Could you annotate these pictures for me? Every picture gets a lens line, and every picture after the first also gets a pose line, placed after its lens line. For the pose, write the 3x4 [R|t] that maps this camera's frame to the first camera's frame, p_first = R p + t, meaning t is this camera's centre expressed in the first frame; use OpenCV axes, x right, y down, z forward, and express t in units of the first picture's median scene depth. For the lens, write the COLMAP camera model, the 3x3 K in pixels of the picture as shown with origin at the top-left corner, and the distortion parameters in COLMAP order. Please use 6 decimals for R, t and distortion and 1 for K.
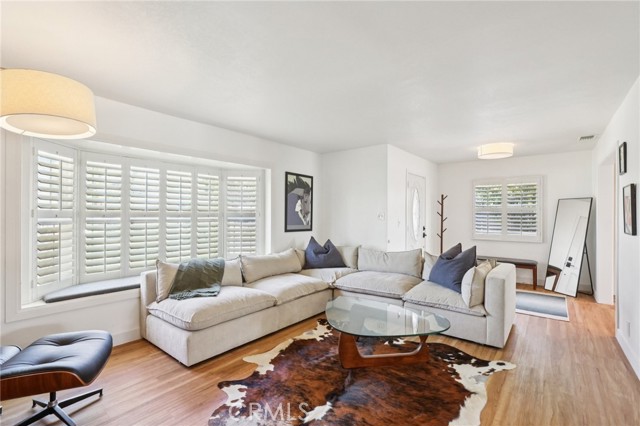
lens RADIAL K [[293.3, 0, 321.4], [0, 293.3, 210.2], [0, 0, 1]] dist [-0.014644, 0.006393]
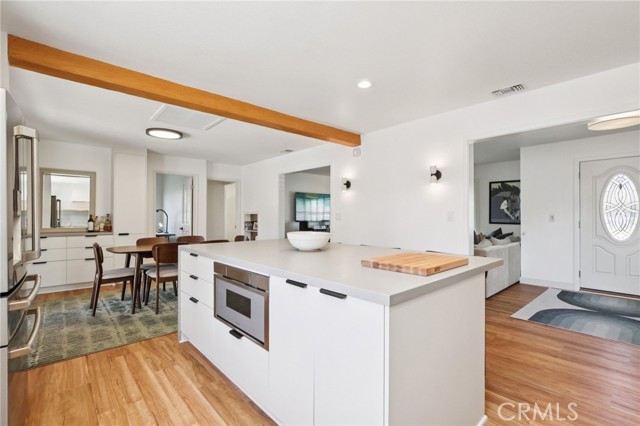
lens RADIAL K [[293.3, 0, 323.4], [0, 293.3, 213.3], [0, 0, 1]] dist [-0.014644, 0.006393]
pose [[-0.148854, -0.013516, -0.988767, 1.585352], [0.010619, 0.999827, -0.015266, 0.041022], [0.988802, -0.012772, -0.148684, 0.447059]]
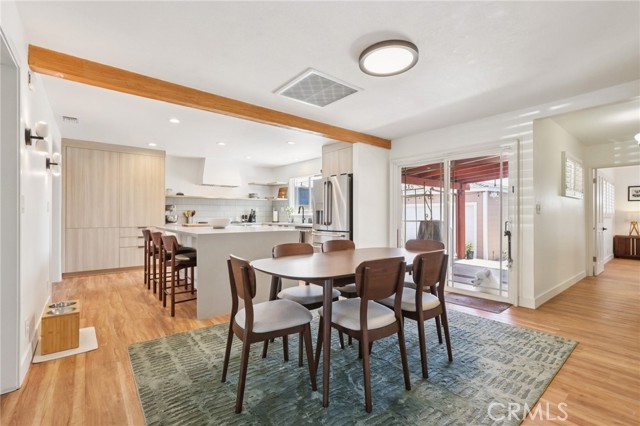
lens RADIAL K [[293.3, 0, 322.2], [0, 293.3, 212.7], [0, 0, 1]] dist [-0.014644, 0.006393]
pose [[0.214962, -0.000616, 0.976622, 0.120151], [-0.010410, 0.999942, 0.002922, 0.041387], [-0.976567, -0.010795, 0.214943, -0.236199]]
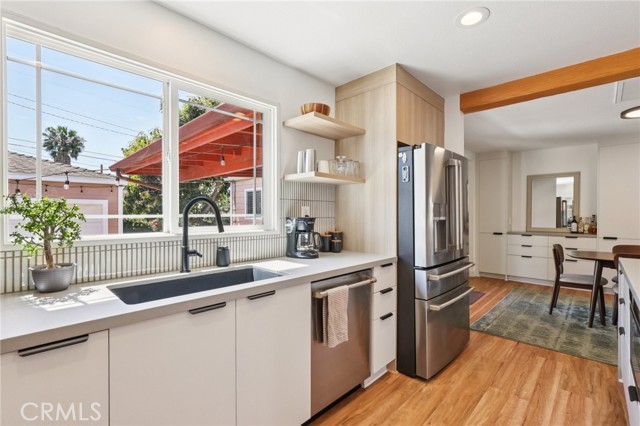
lens RADIAL K [[293.3, 0, 321.6], [0, 293.3, 212.9], [0, 0, 1]] dist [-0.014644, 0.006393]
pose [[-0.996441, -0.005804, 0.084093, 1.468227], [-0.007099, 0.999861, -0.015108, 0.031912], [-0.083994, -0.015652, -0.996343, 0.585768]]
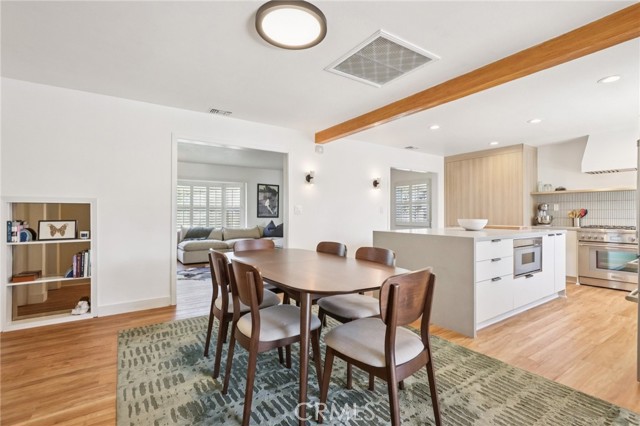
lens RADIAL K [[293.3, 0, 319.7], [0, 293.3, 213.5], [0, 0, 1]] dist [-0.014644, 0.006393]
pose [[0.952588, -0.003701, -0.304241, 0.870288], [0.007416, 0.999911, 0.011054, 0.036864], [0.304173, -0.012786, 0.952531, -0.655620]]
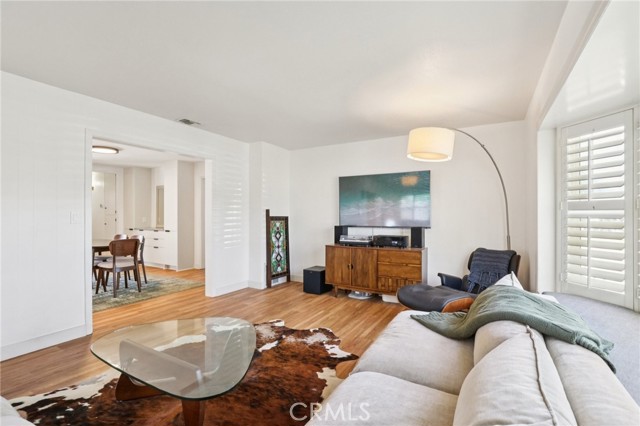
lens RADIAL K [[293.3, 0, 324.1], [0, 293.3, 214.2], [0, 0, 1]] dist [-0.014644, 0.006393]
pose [[-0.986667, -0.002679, -0.162729, -0.020383], [-0.000378, 0.999900, -0.014171, 0.032613], [0.162750, -0.013921, -0.986569, 1.109843]]
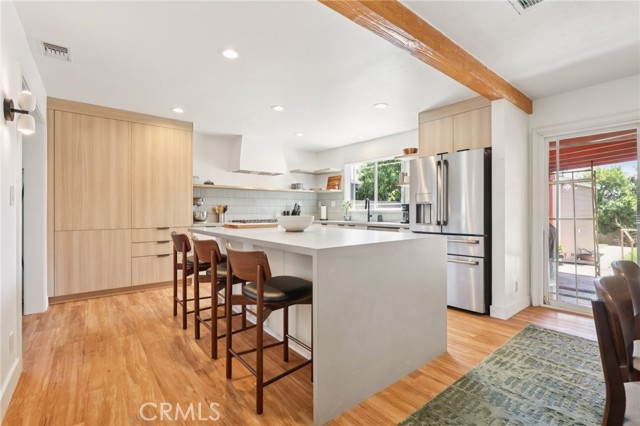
lens RADIAL K [[293.3, 0, 321.9], [0, 293.3, 210.1], [0, 0, 1]] dist [-0.014644, 0.006393]
pose [[0.212993, -0.003643, 0.977047, 0.424420], [-0.008508, 0.999948, 0.005583, 0.051562], [-0.977017, -0.009502, 0.212951, 0.142727]]
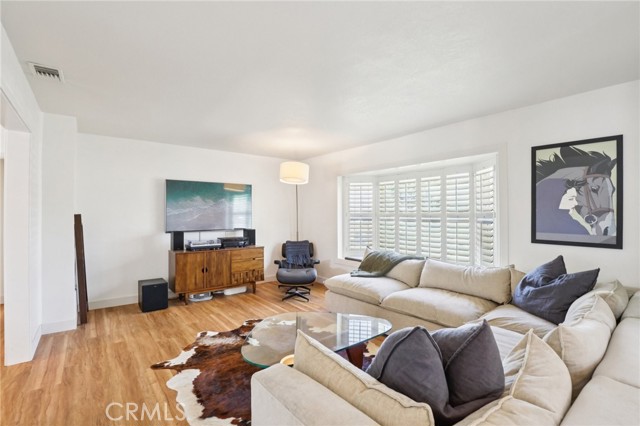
lens RADIAL K [[293.3, 0, 325.1], [0, 293.3, 212.7], [0, 0, 1]] dist [-0.014644, 0.006393]
pose [[-0.205629, -0.010793, -0.978571, 0.650883], [0.012956, 0.999822, -0.013750, 0.014002], [0.978544, -0.015505, -0.205452, 0.769546]]
